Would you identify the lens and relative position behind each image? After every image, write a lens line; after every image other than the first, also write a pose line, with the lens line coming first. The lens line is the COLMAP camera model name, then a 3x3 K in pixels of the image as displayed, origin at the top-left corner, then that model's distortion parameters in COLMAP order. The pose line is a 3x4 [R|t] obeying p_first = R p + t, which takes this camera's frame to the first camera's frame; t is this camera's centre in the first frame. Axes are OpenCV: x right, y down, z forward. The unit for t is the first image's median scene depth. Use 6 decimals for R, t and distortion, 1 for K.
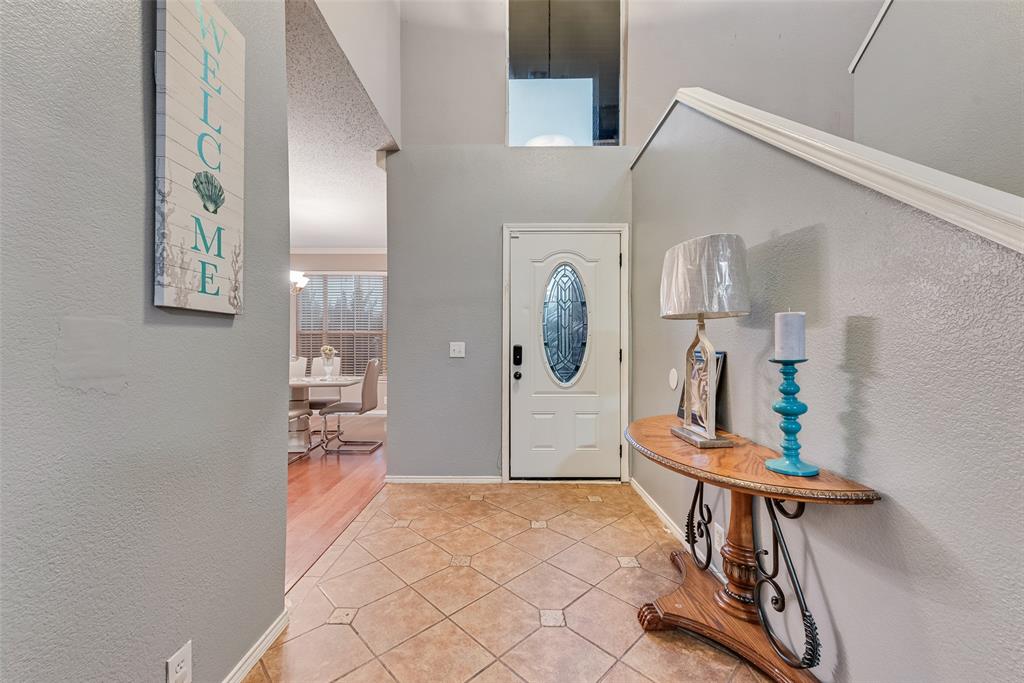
lens RADIAL K [[402.3, 0, 507.0], [0, 402.3, 346.4], [0, 0, 1]] dist [0.011778, -0.003905]
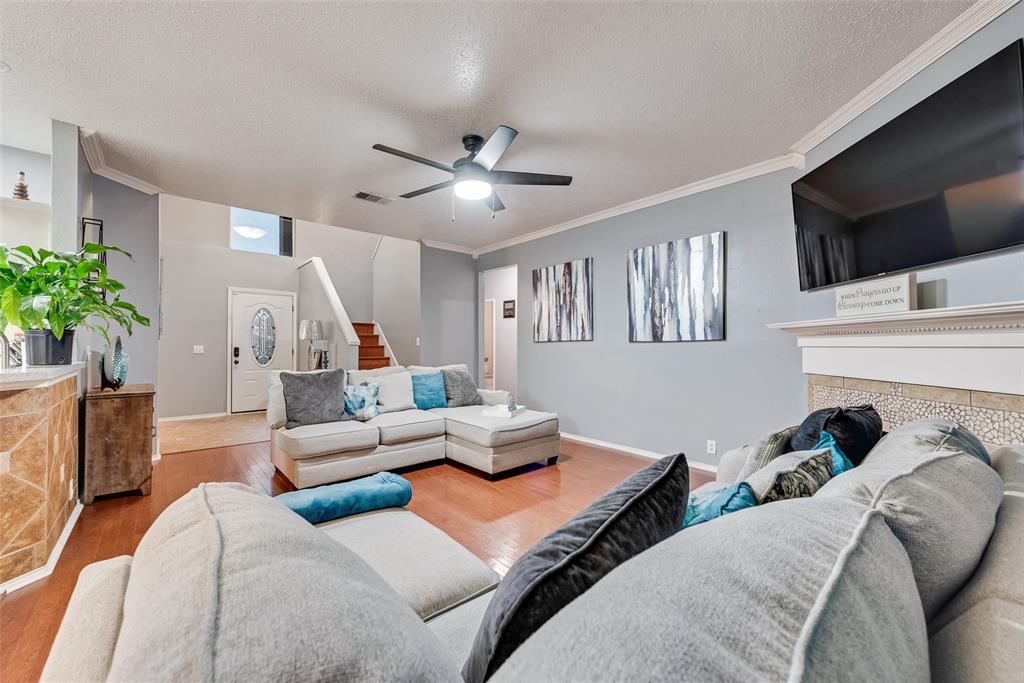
lens RADIAL K [[402.3, 0, 507.0], [0, 402.3, 346.4], [0, 0, 1]] dist [0.011778, -0.003905]
pose [[0.754313, 0.004244, 0.656501, -0.282950], [-0.002906, 0.999991, -0.003125, -0.004009], [-0.656508, 0.000450, 0.754319, -1.433231]]
